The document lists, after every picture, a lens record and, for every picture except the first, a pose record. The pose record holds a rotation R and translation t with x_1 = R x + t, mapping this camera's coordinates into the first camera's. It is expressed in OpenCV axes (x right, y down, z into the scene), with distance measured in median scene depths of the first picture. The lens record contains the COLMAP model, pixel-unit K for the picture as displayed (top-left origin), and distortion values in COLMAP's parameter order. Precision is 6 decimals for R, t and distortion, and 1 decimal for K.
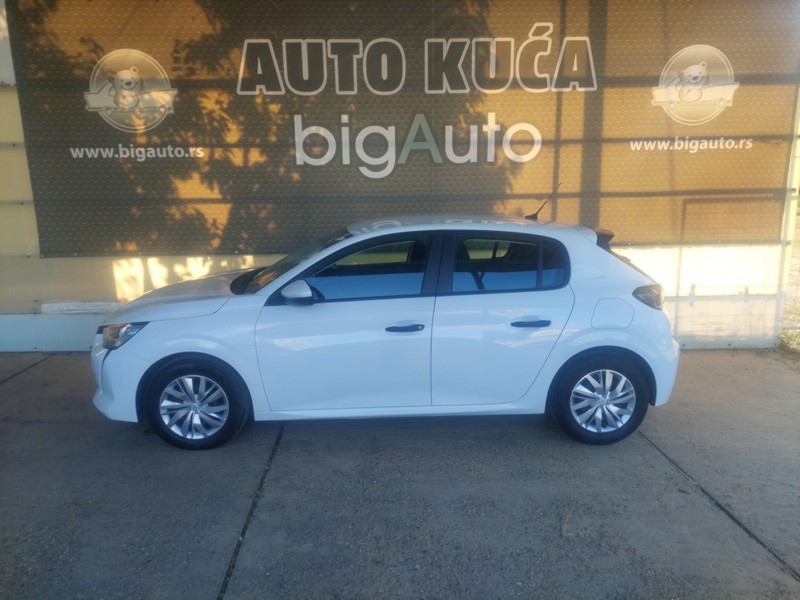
lens RADIAL K [[600.3, 0, 400.0], [0, 600.3, 292.4], [0, 0, 1]] dist [0.040677, -0.030204]
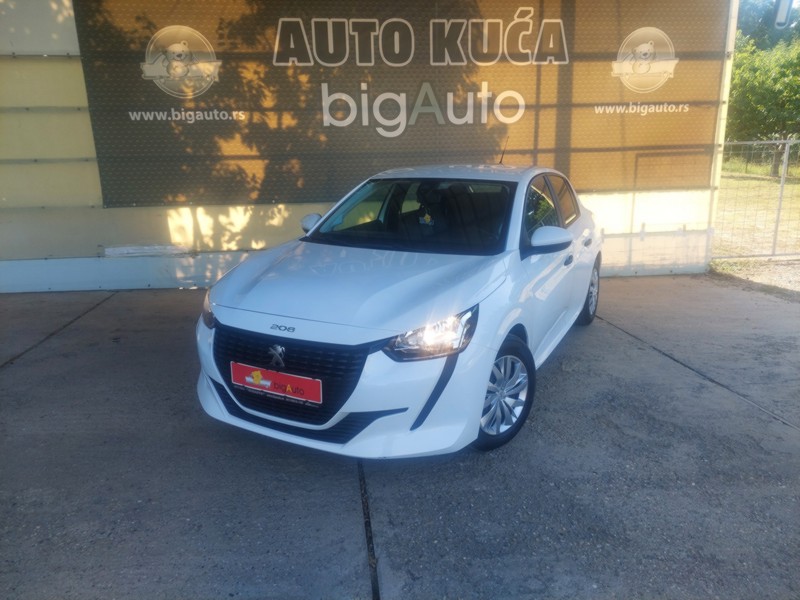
lens RADIAL K [[600.3, 0, 410.0], [0, 600.3, 297.8], [0, 0, 1]] dist [0.040677, -0.030204]
pose [[0.995440, -0.029007, 0.090875, -0.120289], [0.024348, 0.998352, 0.051969, 0.068758], [-0.092233, -0.049519, 0.994505, -0.215618]]
